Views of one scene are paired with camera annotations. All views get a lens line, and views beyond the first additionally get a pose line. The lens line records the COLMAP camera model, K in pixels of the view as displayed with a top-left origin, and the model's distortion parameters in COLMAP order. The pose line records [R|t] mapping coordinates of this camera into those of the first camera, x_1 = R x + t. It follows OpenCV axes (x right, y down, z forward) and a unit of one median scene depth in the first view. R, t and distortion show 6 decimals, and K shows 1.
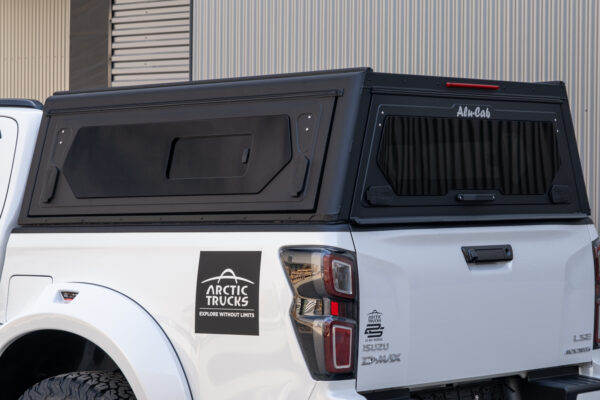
lens RADIAL K [[1855.3, 0, 301.5], [0, 1855.3, 198.7], [0, 0, 1]] dist [-0.123501, 0.000000]
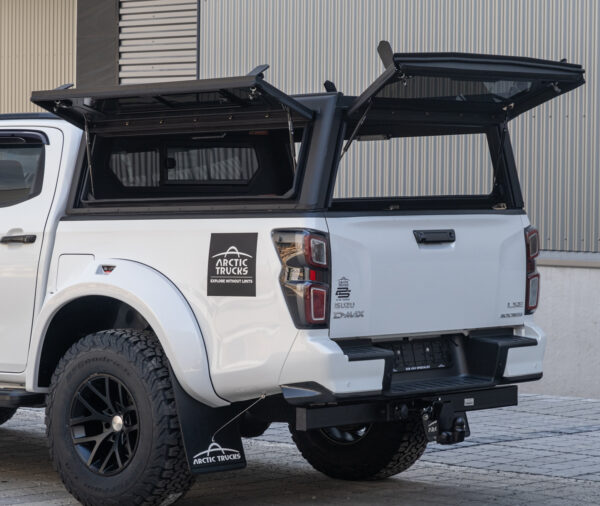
lens RADIAL K [[2053.7, 0, 299.1], [0, 2053.7, 255.4], [0, 0, 1]] dist [0.616927, 0.000000]
pose [[0.999953, 0.000276, -0.009719, 0.020789], [-0.000050, 0.999729, 0.023272, 0.009955], [0.009723, -0.023271, 0.999682, -0.435104]]
